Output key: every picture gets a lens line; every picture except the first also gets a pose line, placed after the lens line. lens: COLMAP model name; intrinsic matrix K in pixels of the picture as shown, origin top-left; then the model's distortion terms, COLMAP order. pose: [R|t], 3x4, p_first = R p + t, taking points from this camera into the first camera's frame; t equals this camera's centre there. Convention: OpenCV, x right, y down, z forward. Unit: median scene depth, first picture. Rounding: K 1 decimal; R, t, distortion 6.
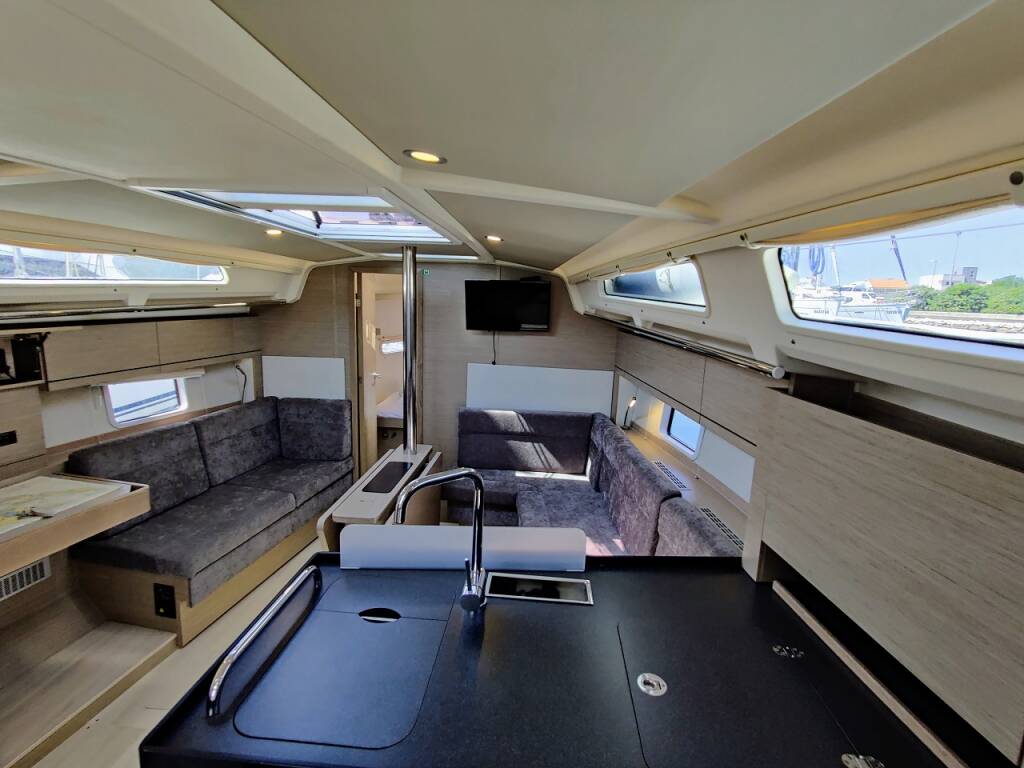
lens RADIAL K [[503.3, 0, 521.4], [0, 503.3, 381.8], [0, 0, 1]] dist [0.000233, 0.000391]
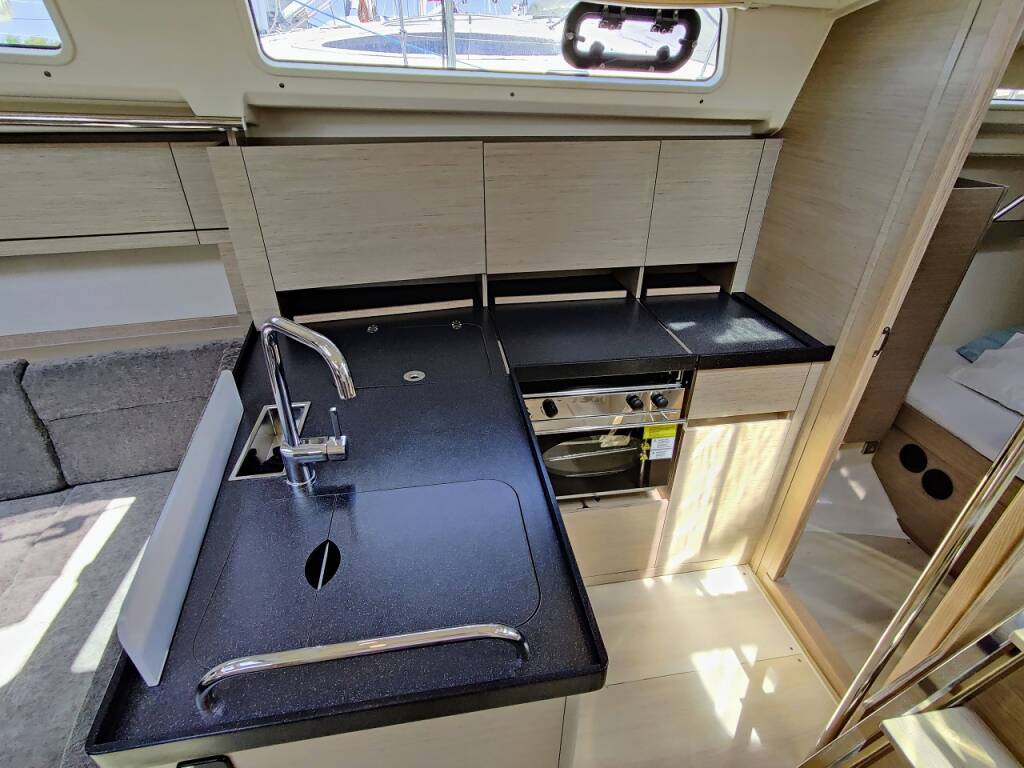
lens RADIAL K [[503.3, 0, 518.0], [0, 503.3, 376.5], [0, 0, 1]] dist [0.000233, 0.000391]
pose [[-0.229758, -0.519494, 0.823005, -0.275274], [0.147524, 0.817267, 0.557056, -0.031865], [-0.962002, 0.249401, -0.111135, 0.266766]]
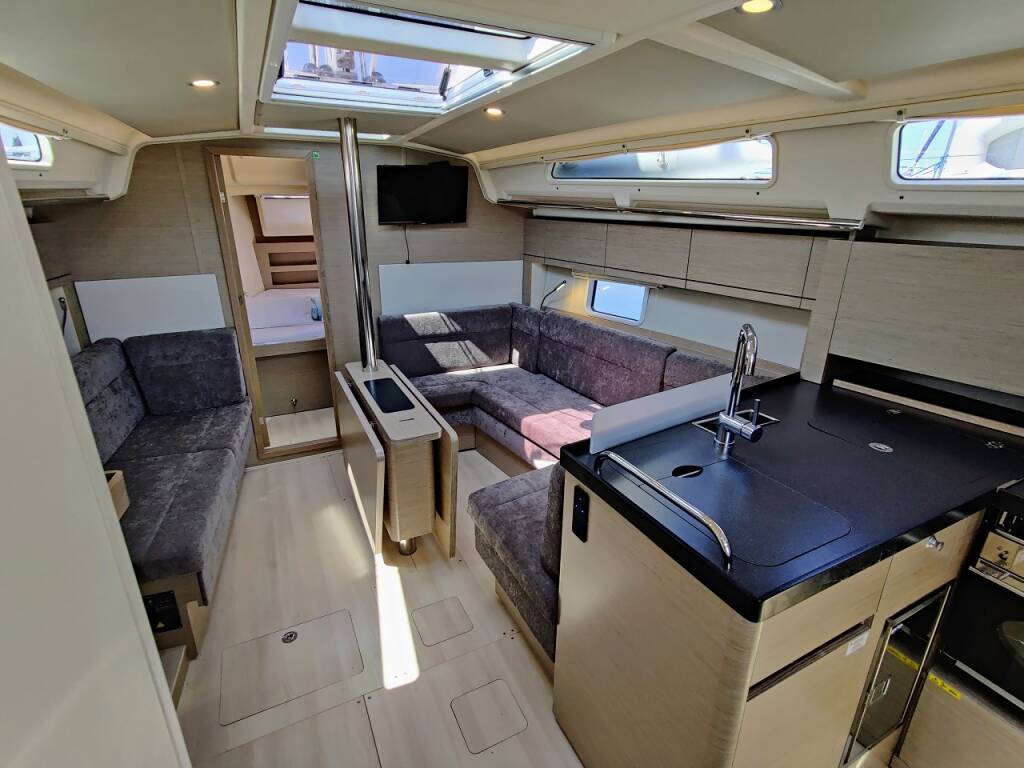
lens RADIAL K [[503.3, 0, 512.4], [0, 503.3, 382.3], [0, 0, 1]] dist [0.000233, 0.000391]
pose [[0.856746, -0.200878, 0.475010, -0.385600], [0.109942, 0.970994, 0.212330, 0.001249], [-0.503884, -0.129690, 0.853980, 0.100184]]
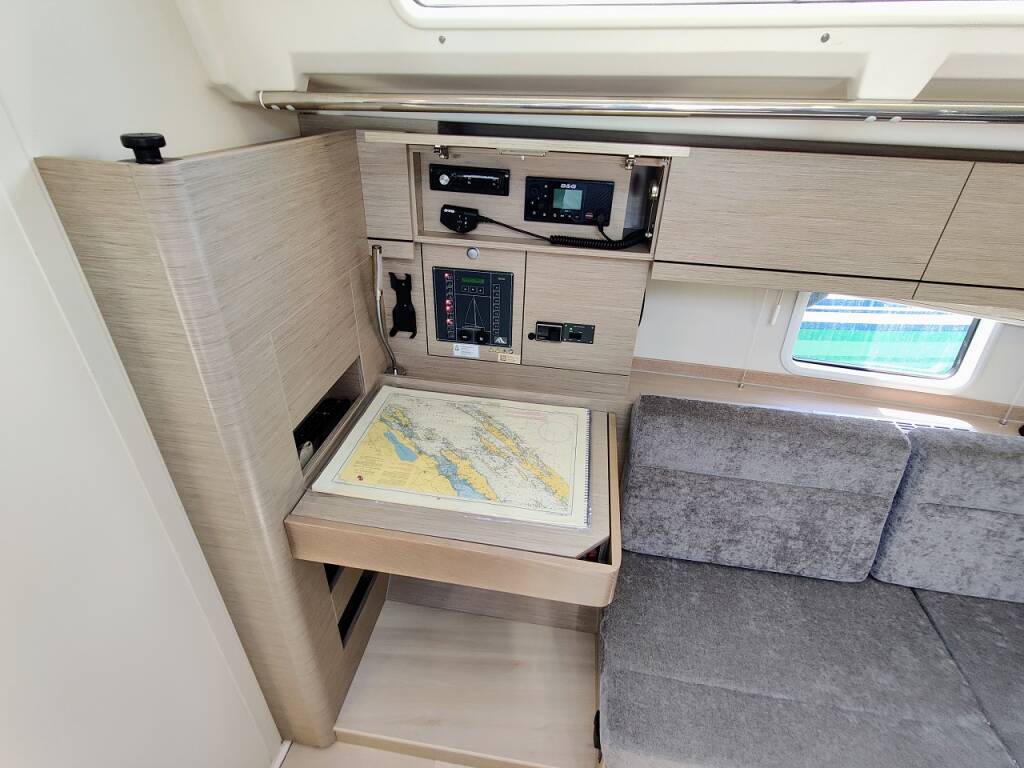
lens RADIAL K [[503.3, 0, 515.6], [0, 503.3, 376.7], [0, 0, 1]] dist [0.000233, 0.000391]
pose [[0.039282, 0.474595, -0.879327, -0.296203], [-0.203842, 0.865307, 0.457922, -0.070553], [0.978215, 0.161256, 0.130734, 0.550557]]
